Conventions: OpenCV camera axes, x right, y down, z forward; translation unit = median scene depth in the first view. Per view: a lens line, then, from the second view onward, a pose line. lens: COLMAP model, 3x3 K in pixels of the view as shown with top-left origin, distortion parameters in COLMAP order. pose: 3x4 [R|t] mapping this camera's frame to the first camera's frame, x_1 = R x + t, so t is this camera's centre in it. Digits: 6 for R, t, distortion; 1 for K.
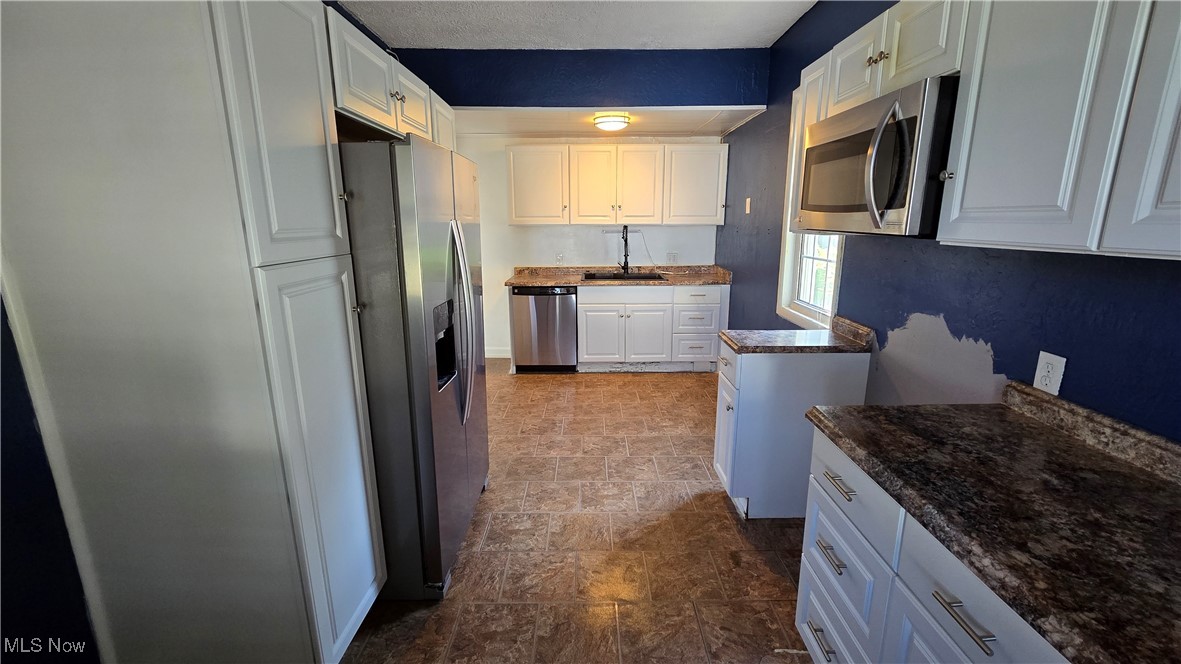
lens RADIAL K [[487.1, 0, 590.5], [0, 487.1, 332.0], [0, 0, 1]] dist [-0.002634, -0.000247]
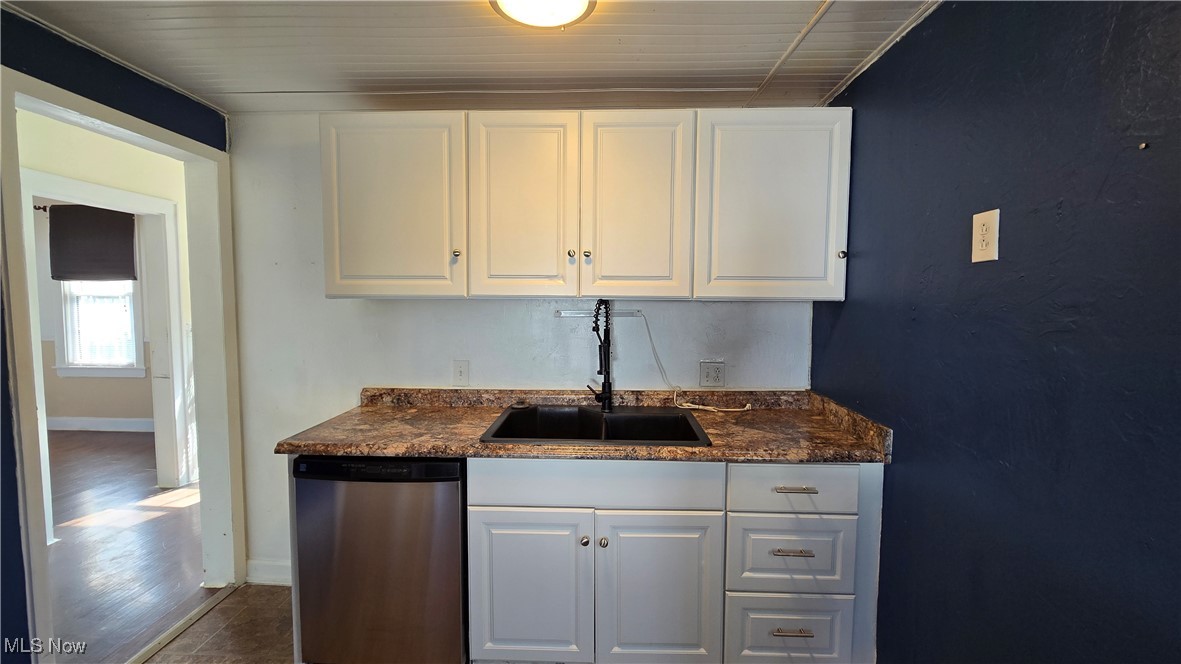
lens RADIAL K [[487.1, 0, 590.5], [0, 487.1, 332.0], [0, 0, 1]] dist [-0.002634, -0.000247]
pose [[0.999311, 0.011117, -0.035421, 0.078396], [-0.016470, 0.987838, -0.154609, -0.129594], [0.033271, 0.155086, 0.987341, 0.606280]]
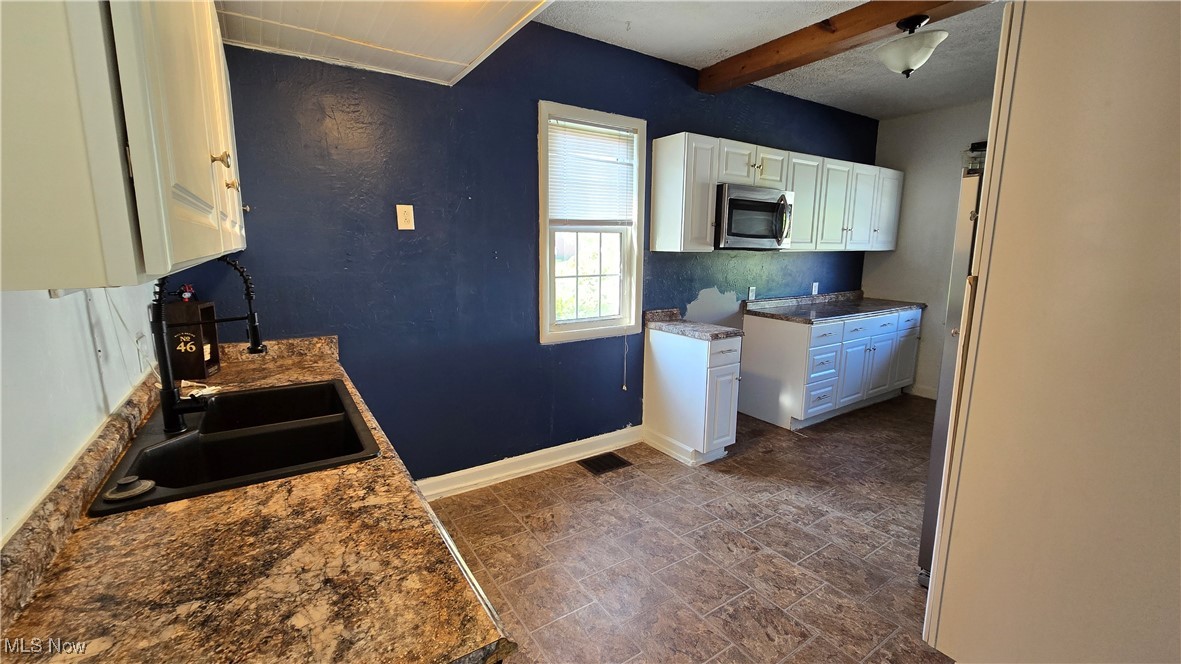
lens RADIAL K [[487.1, 0, 590.5], [0, 487.1, 332.0], [0, 0, 1]] dist [-0.002634, -0.000247]
pose [[-0.557899, -0.147979, 0.816609, -0.290868], [0.182665, 0.937949, 0.294762, -0.224571], [-0.809557, 0.313613, -0.496250, 0.997699]]
